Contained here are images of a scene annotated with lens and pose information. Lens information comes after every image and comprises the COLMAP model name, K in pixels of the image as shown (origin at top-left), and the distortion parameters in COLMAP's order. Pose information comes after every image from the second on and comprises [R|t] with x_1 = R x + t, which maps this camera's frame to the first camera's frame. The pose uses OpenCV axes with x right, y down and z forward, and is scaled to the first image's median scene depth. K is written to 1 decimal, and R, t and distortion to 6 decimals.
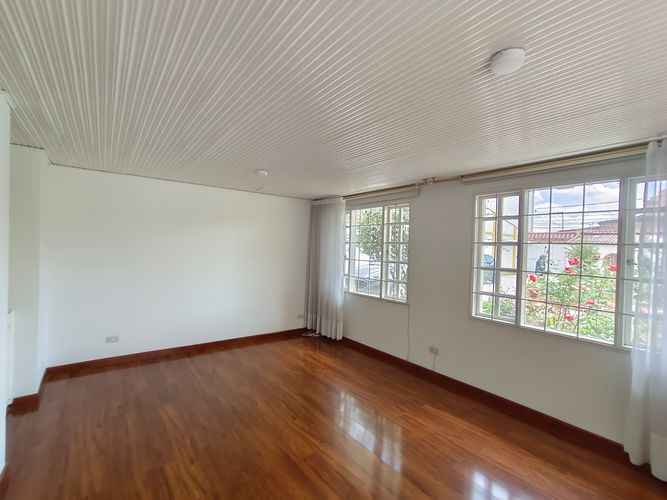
lens RADIAL K [[300.4, 0, 333.5], [0, 300.4, 250.0], [0, 0, 1]] dist [-0.017655, 0.000123]
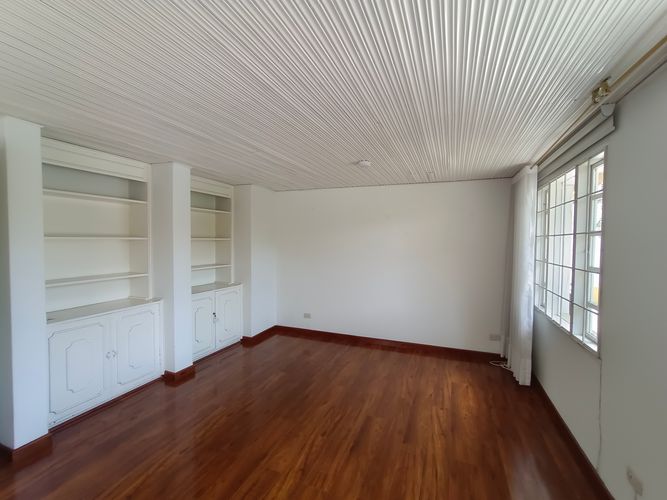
lens RADIAL K [[300.4, 0, 333.5], [0, 300.4, 250.0], [0, 0, 1]] dist [-0.017655, 0.000123]
pose [[0.517113, -0.006450, -0.855893, 0.468312], [-0.002620, 0.999955, -0.009118, 0.018276], [0.855913, 0.006958, 0.517073, 0.407731]]
